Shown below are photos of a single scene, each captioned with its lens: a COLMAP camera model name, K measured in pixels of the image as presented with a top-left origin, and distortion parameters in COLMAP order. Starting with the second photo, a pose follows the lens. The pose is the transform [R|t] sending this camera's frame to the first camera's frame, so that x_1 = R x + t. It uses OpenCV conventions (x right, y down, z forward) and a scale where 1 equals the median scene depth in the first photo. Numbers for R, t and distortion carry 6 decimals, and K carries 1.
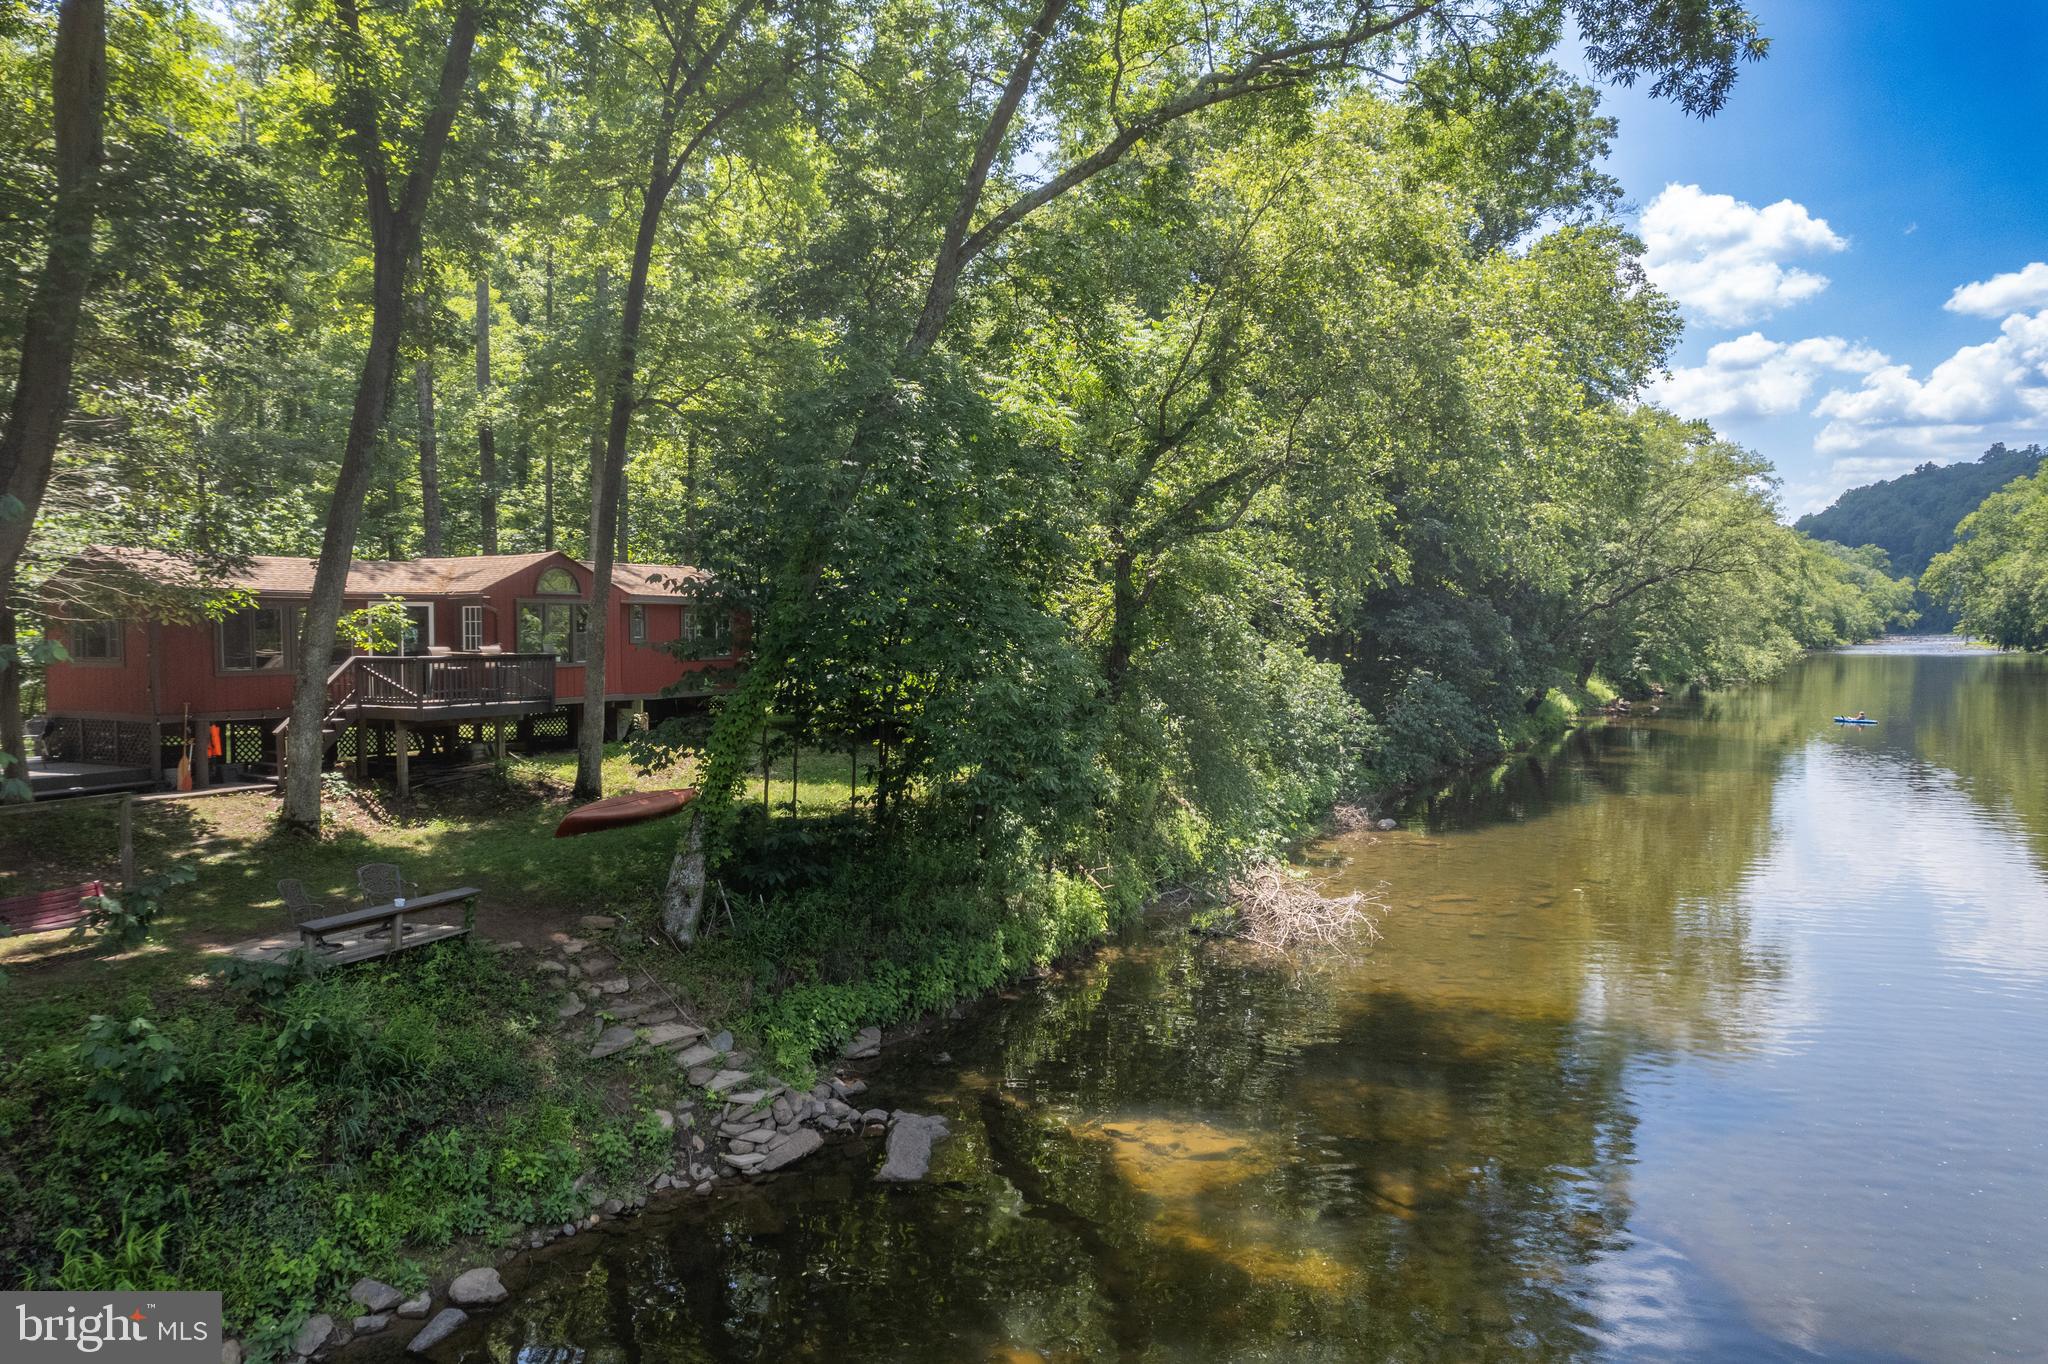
lens RADIAL K [[1308.1, 0, 1030.6], [0, 1308.1, 688.5], [0, 0, 1]] dist [-0.069548, 0.060839]
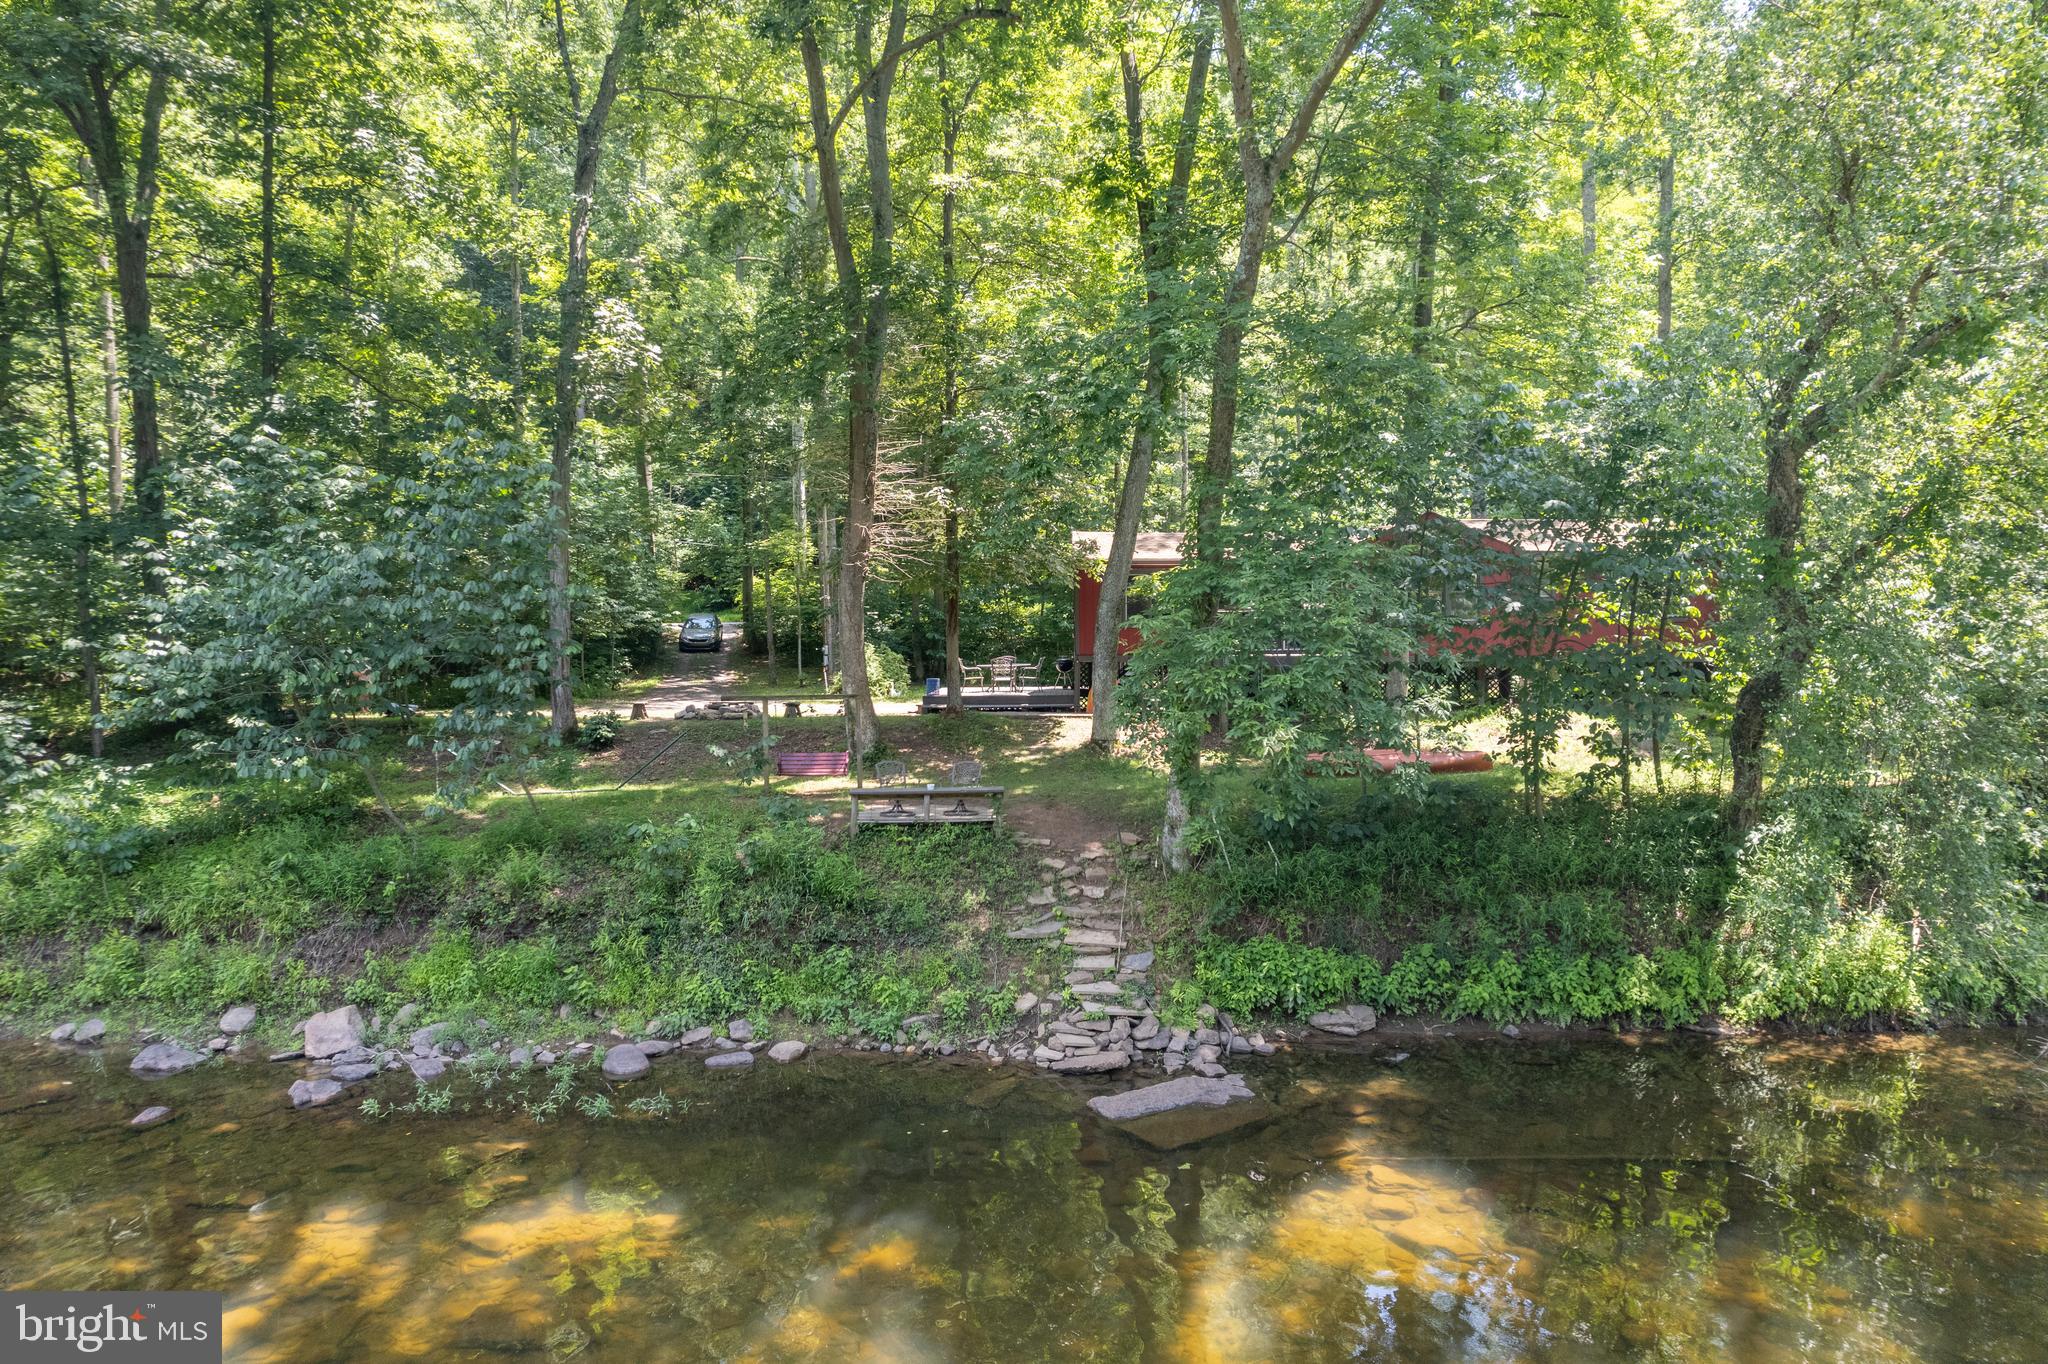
lens RADIAL K [[1308.1, 0, 1030.6], [0, 1308.1, 688.5], [0, 0, 1]] dist [-0.069548, 0.060839]
pose [[0.456276, 0.039802, -0.888948, 0.588940], [-0.033715, 0.999055, 0.027427, 0.020053], [0.889199, 0.017457, 0.457187, 0.379835]]
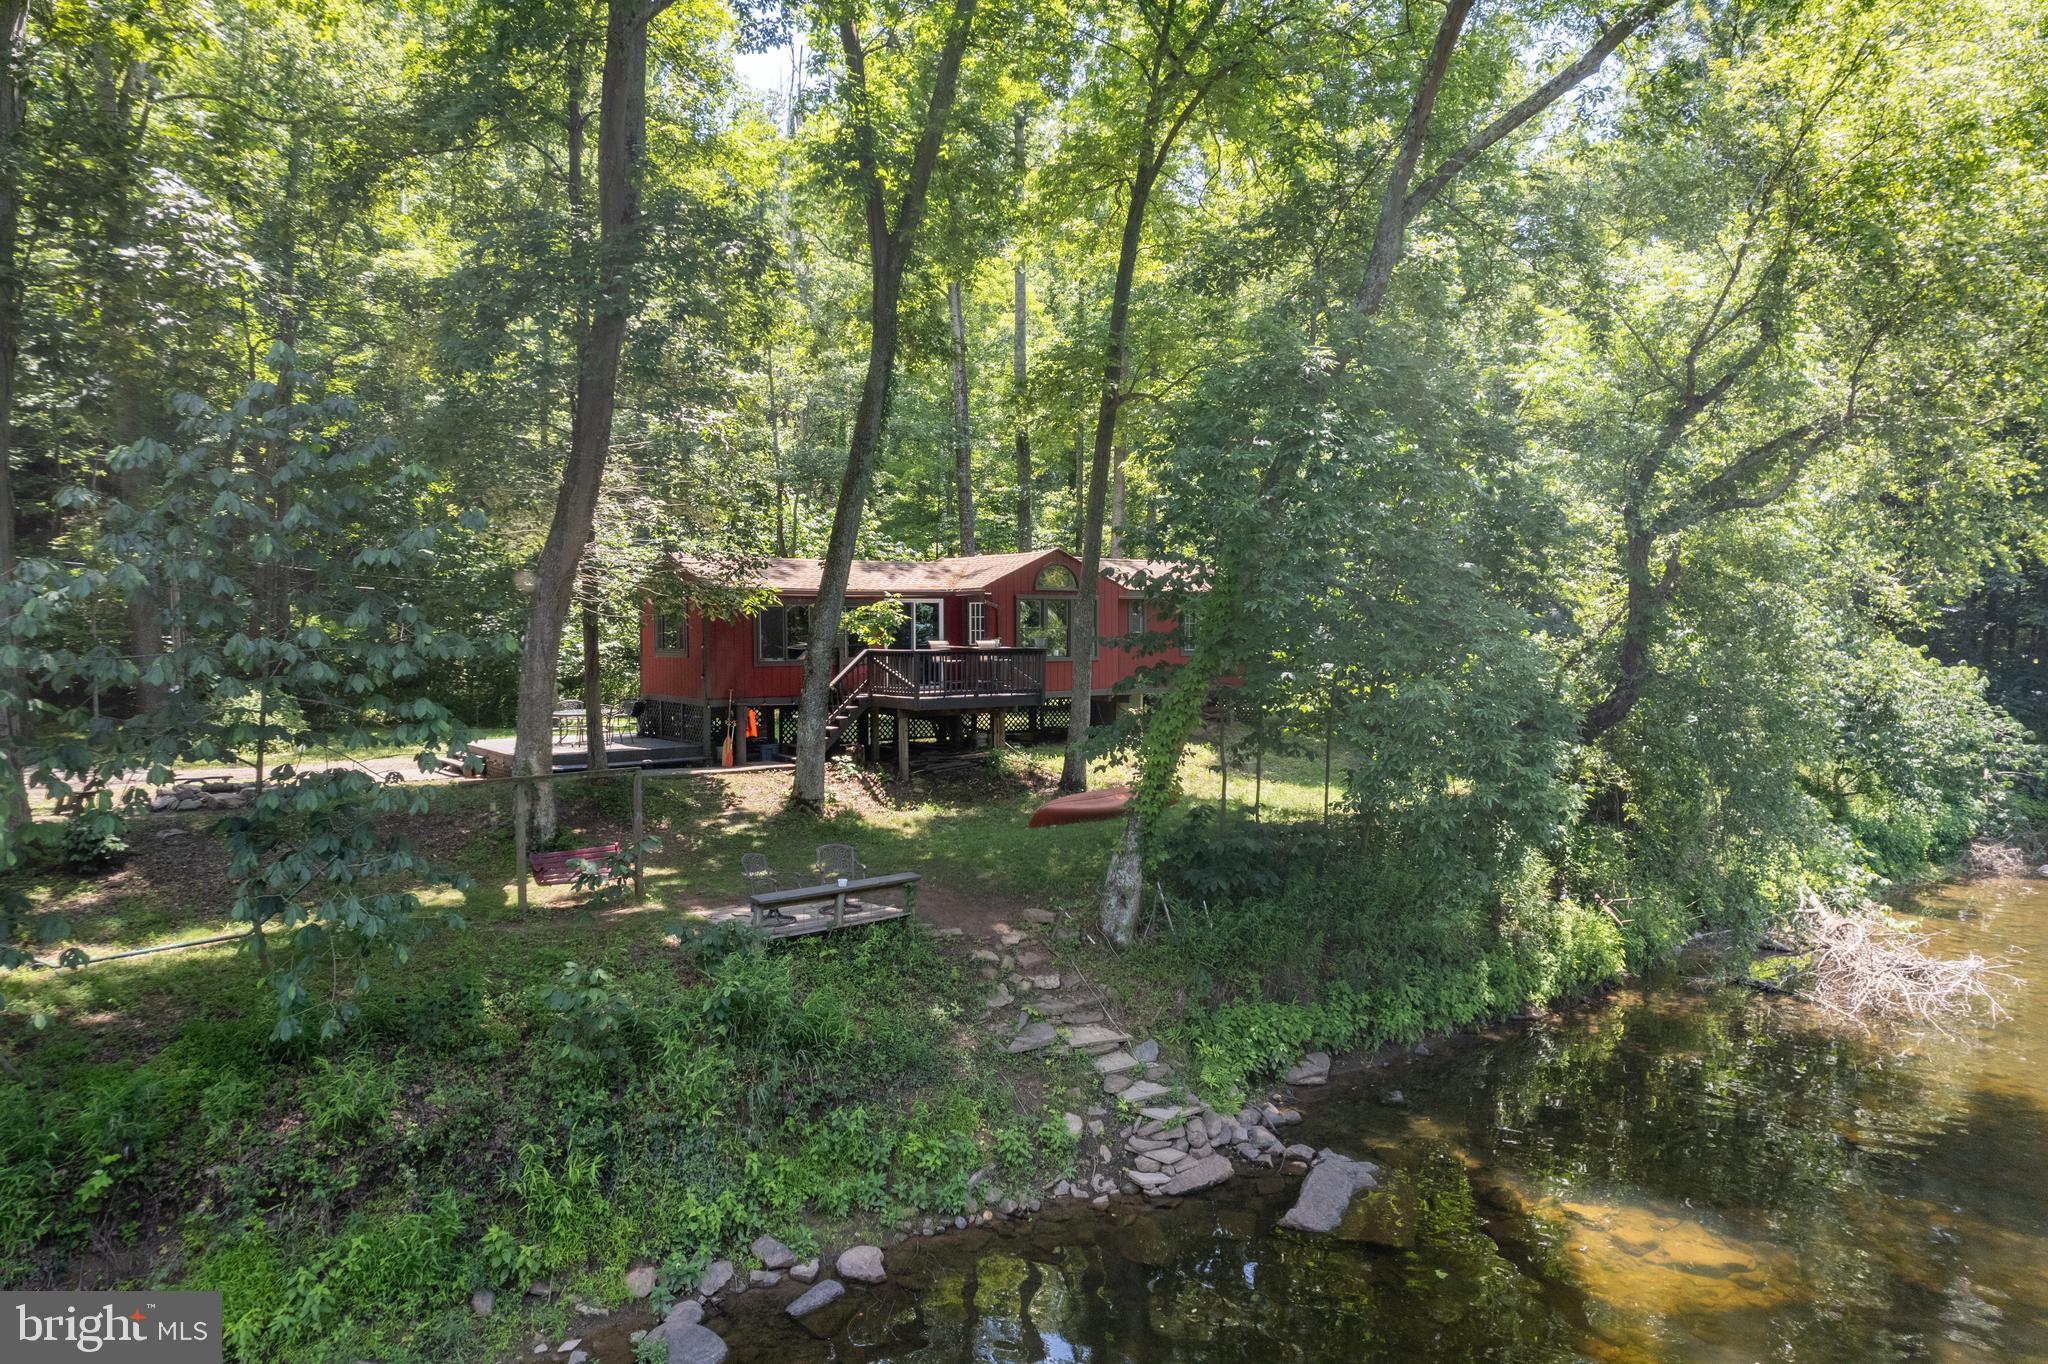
lens RADIAL K [[1308.1, 0, 1030.6], [0, 1308.1, 688.5], [0, 0, 1]] dist [-0.069548, 0.060839]
pose [[0.908384, 0.018683, -0.417720, 0.074329], [-0.017371, 0.999825, 0.006943, -0.002426], [0.417777, 0.000950, 0.908549, 0.074790]]
